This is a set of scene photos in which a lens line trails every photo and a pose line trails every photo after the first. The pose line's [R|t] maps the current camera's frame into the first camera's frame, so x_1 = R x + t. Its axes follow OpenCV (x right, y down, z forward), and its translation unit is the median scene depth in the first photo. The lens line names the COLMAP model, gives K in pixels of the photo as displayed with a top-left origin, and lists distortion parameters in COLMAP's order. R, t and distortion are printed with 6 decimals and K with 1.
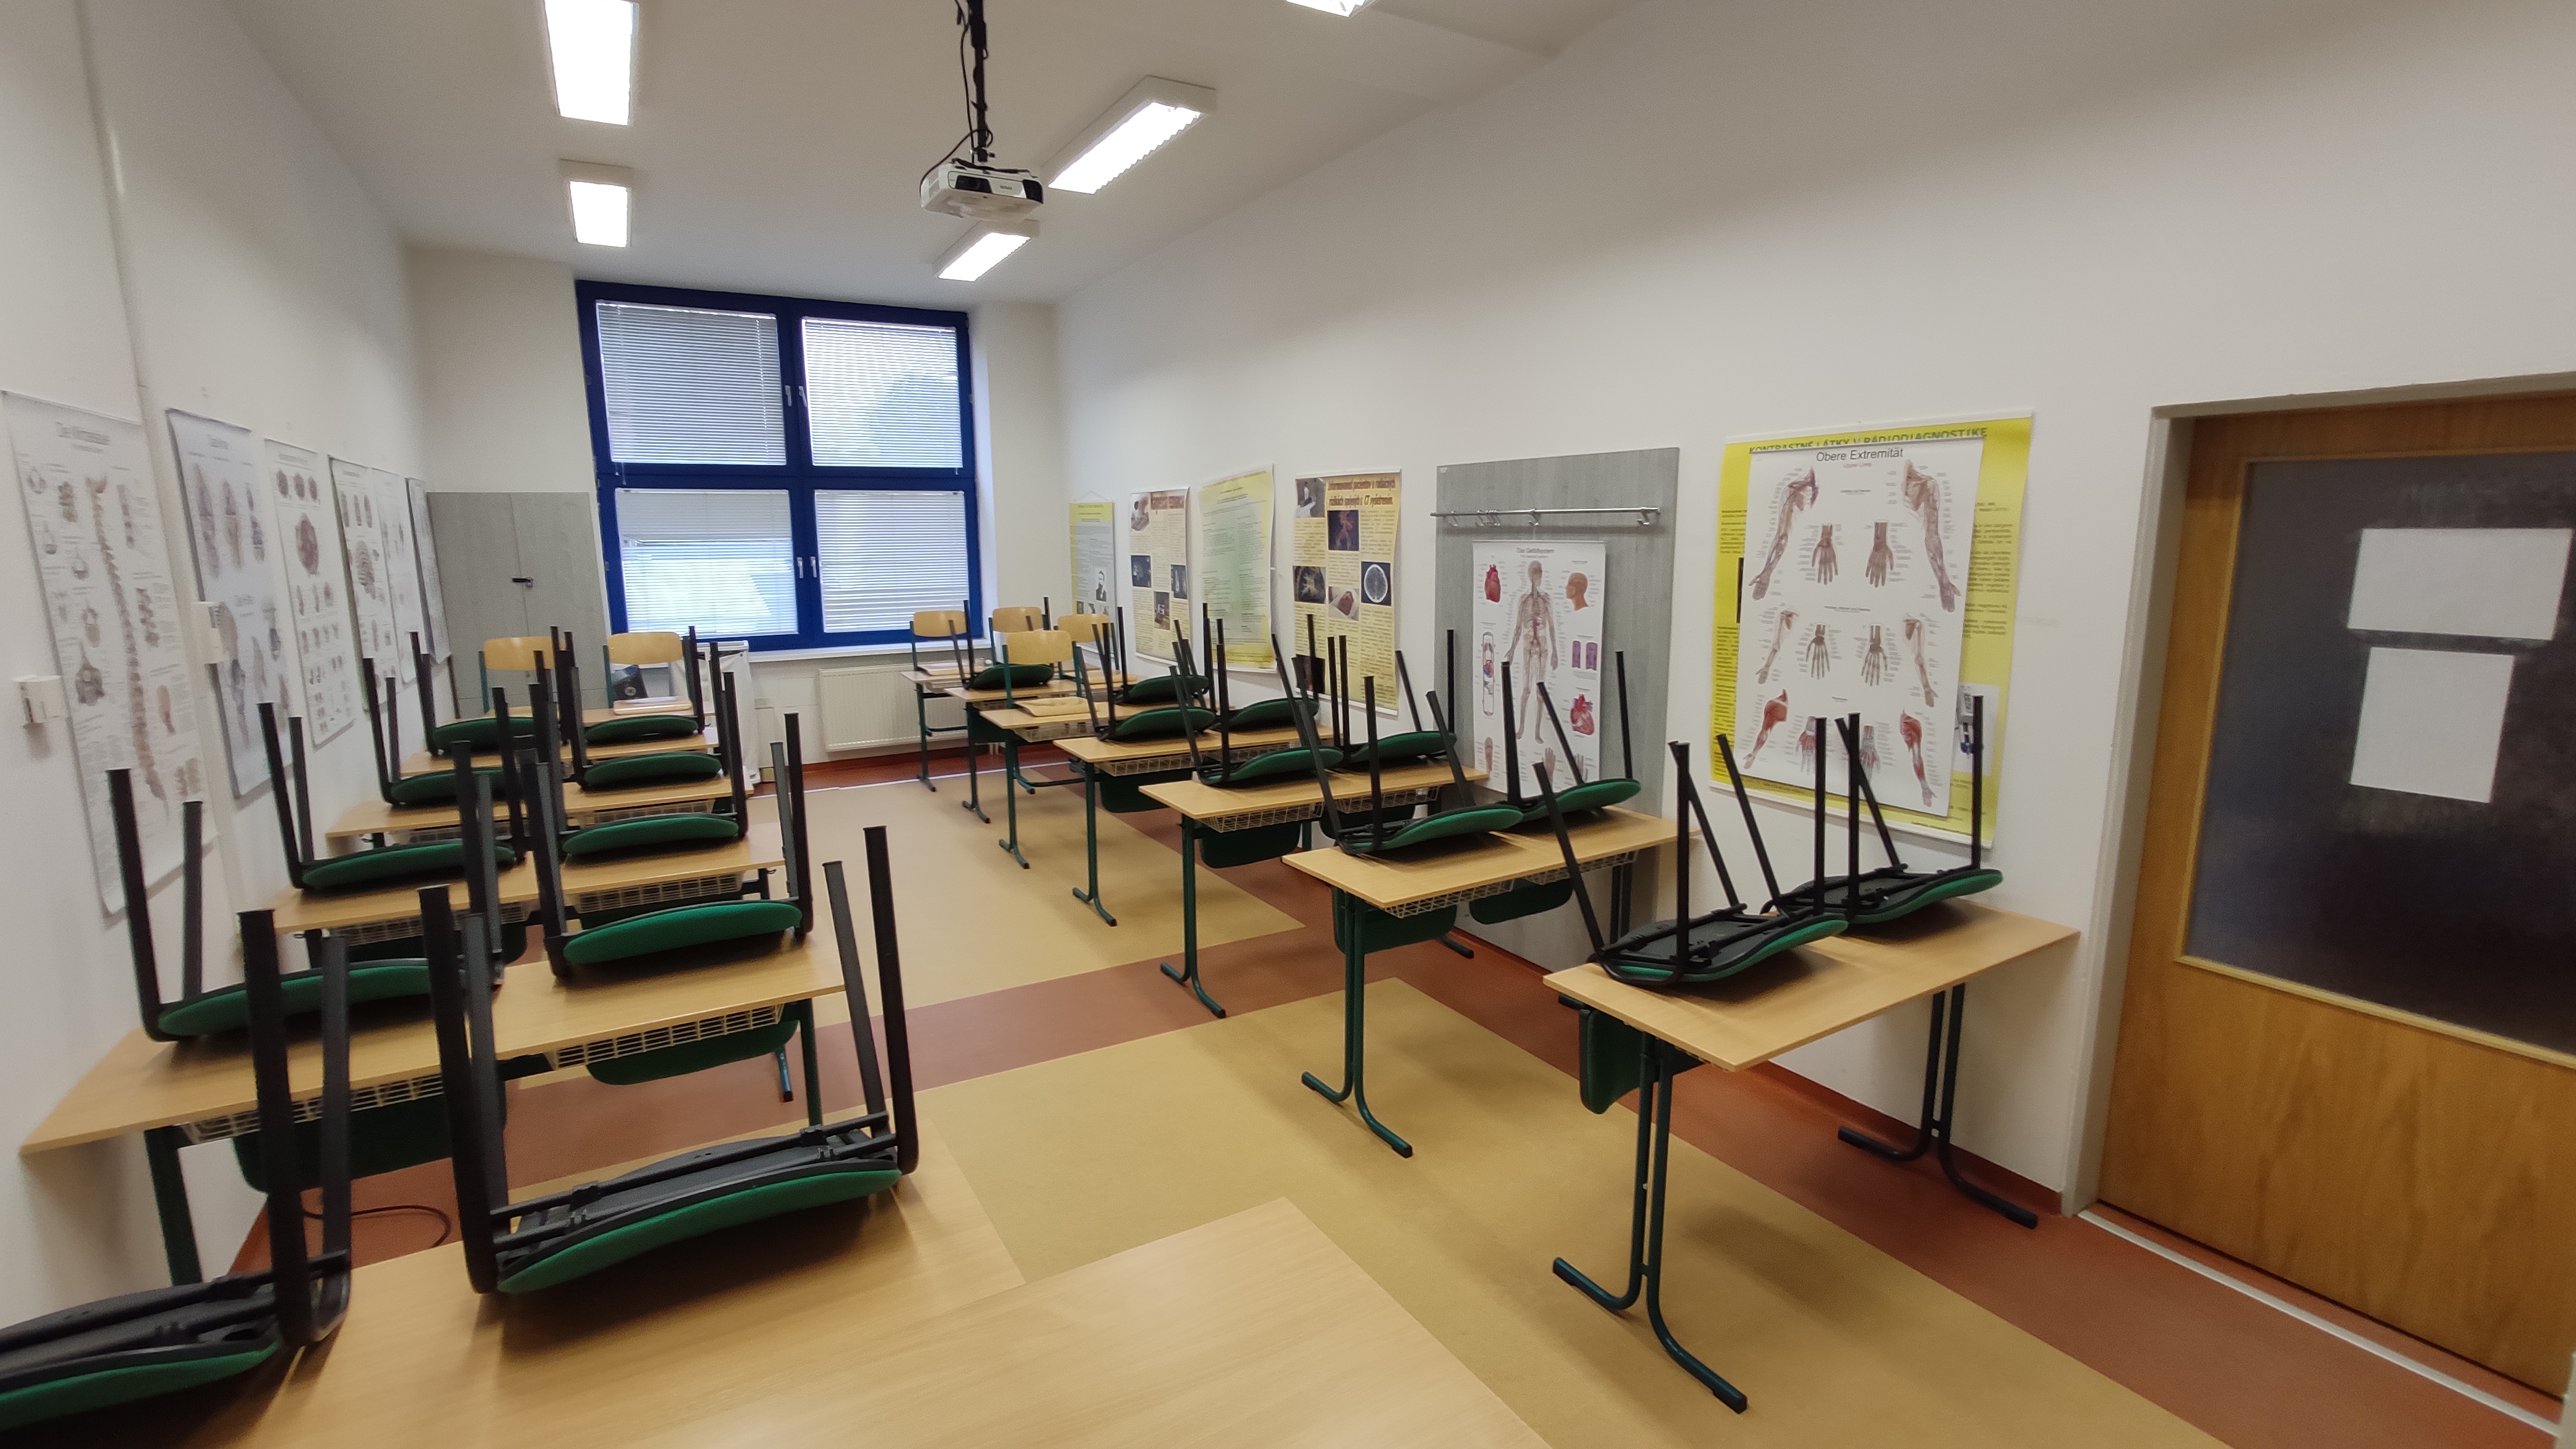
lens RADIAL K [[1138.8, 0, 1285.2], [0, 1138.8, 729.6], [0, 0, 1]] dist [-0.017491, 0.000105]
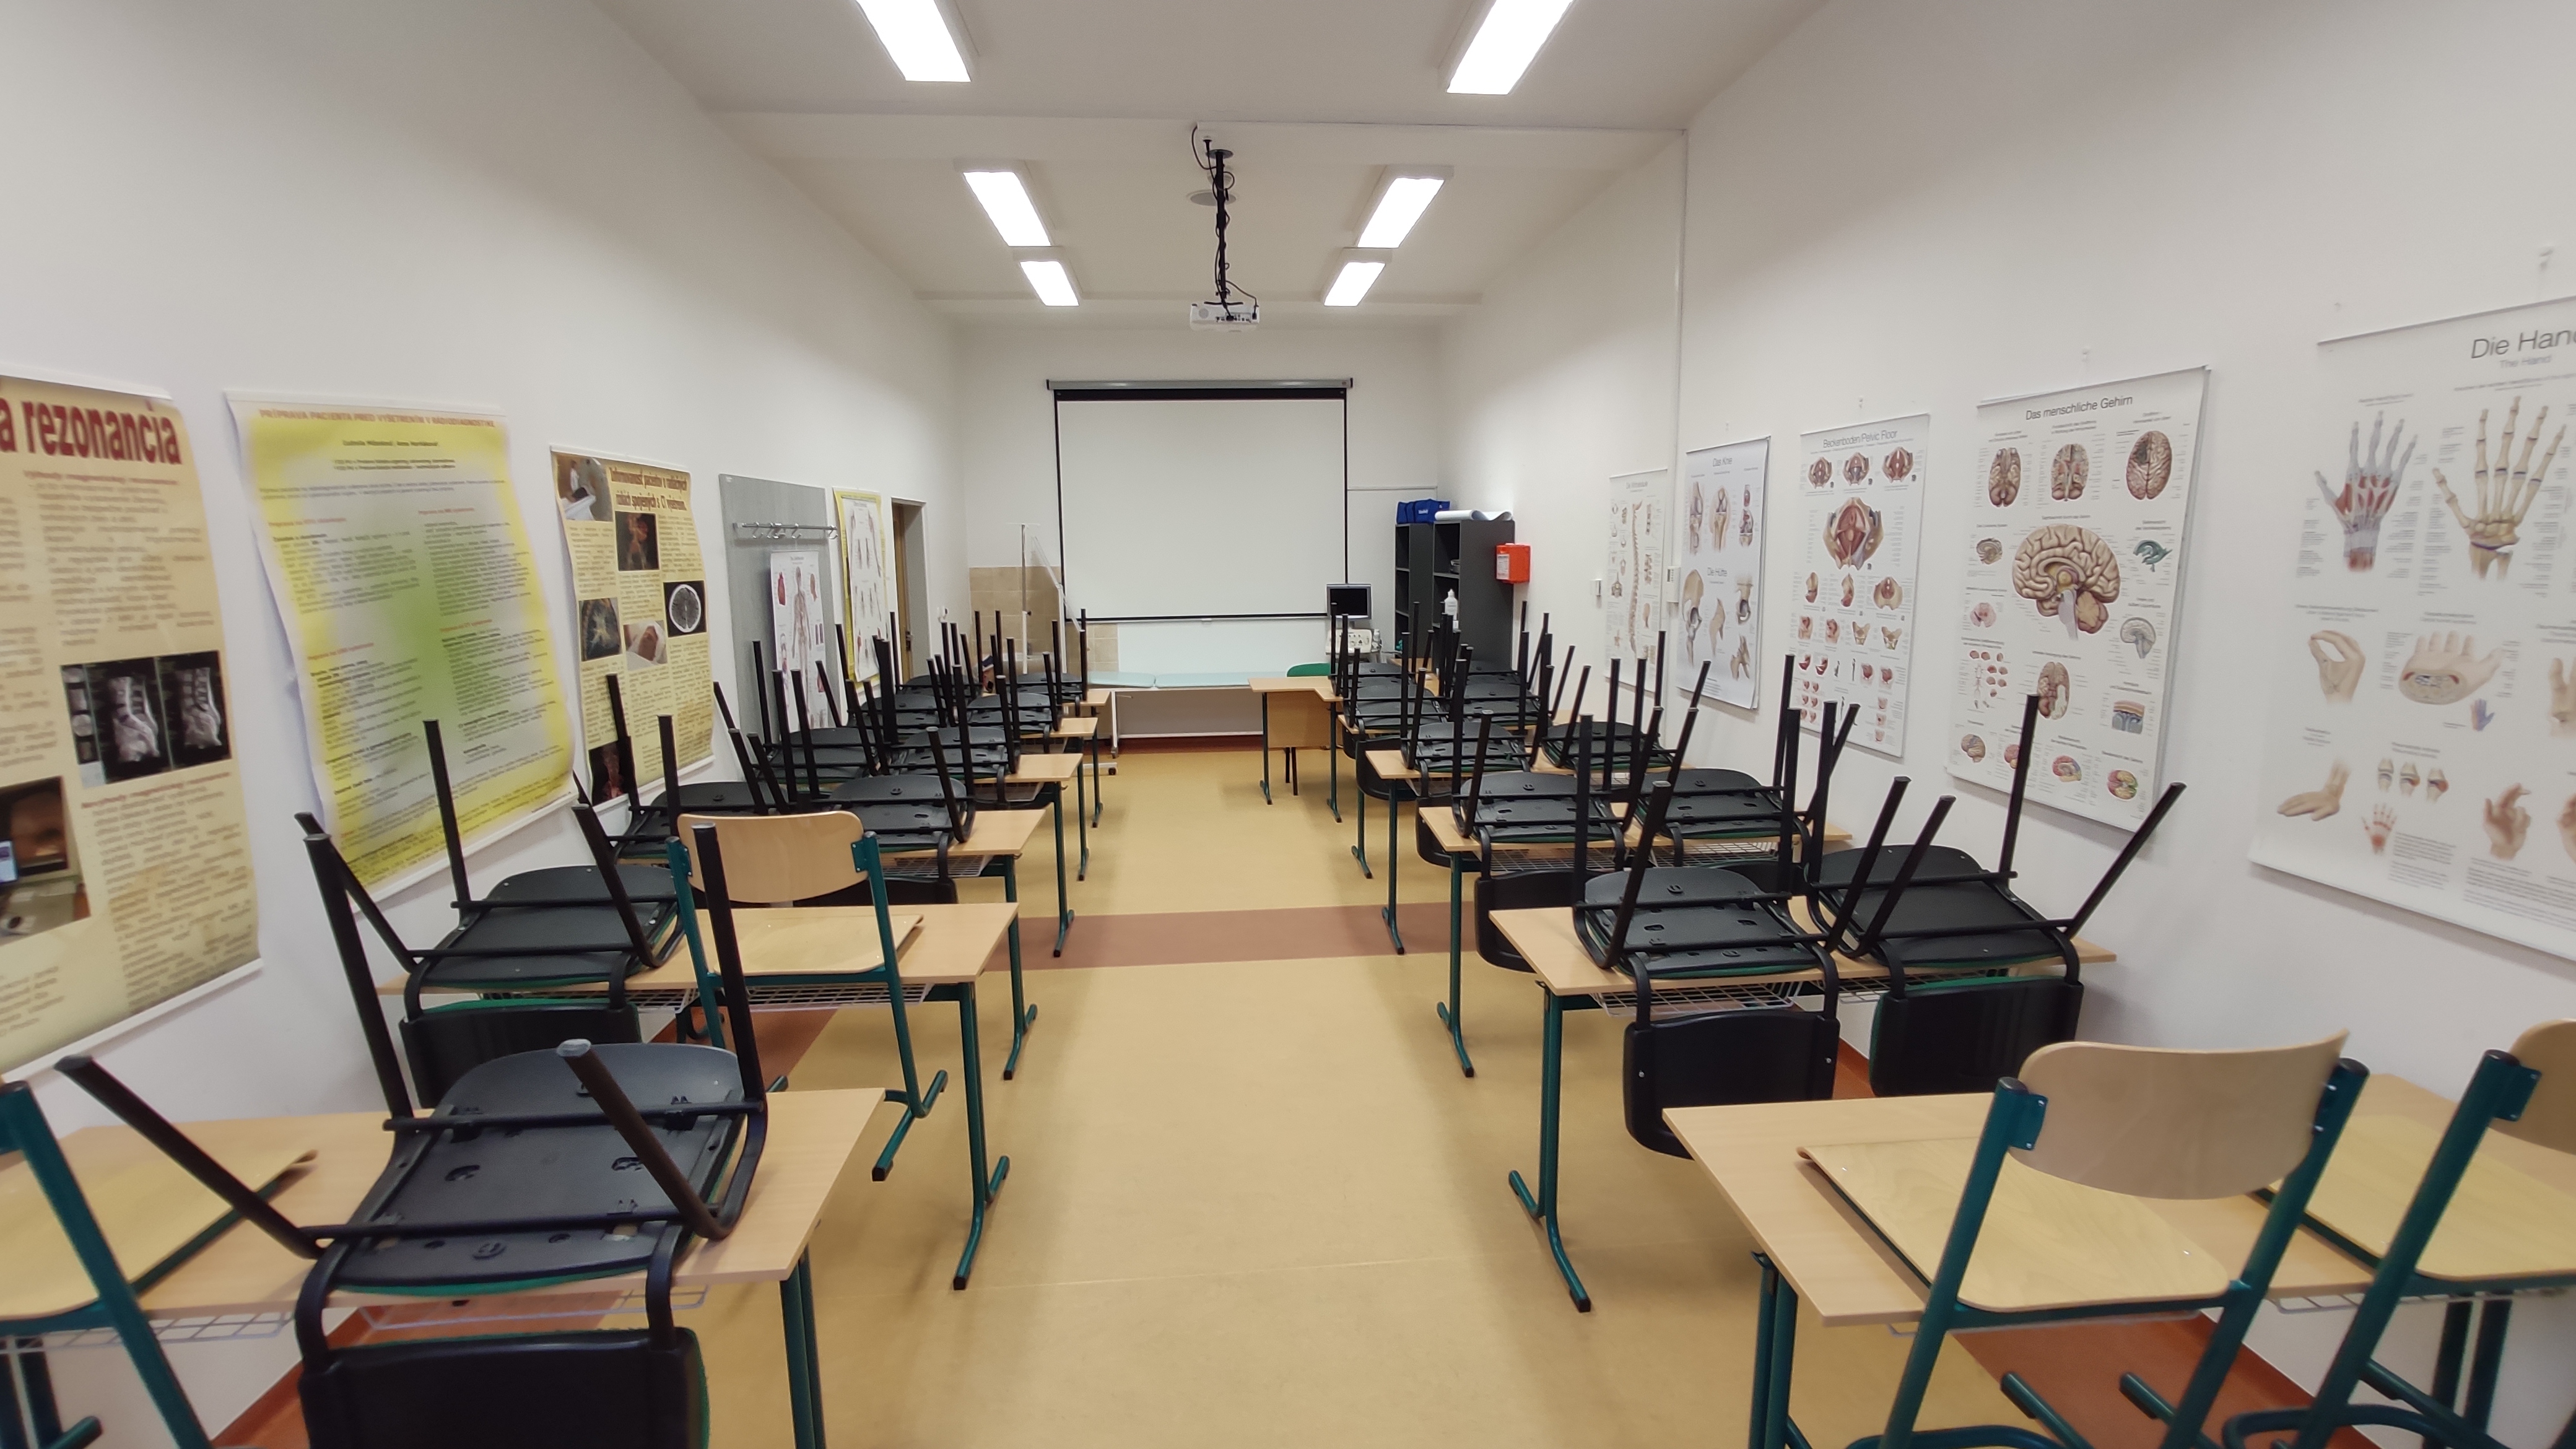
lens RADIAL K [[1138.8, 0, 1289.2], [0, 1138.8, 723.9], [0, 0, 1]] dist [-0.017491, 0.000105]
pose [[-0.905804, -0.051159, 0.420596, -0.608504], [0.089554, 0.947139, 0.308071, -0.245700], [-0.414124, 0.316718, -0.853341, 1.453799]]
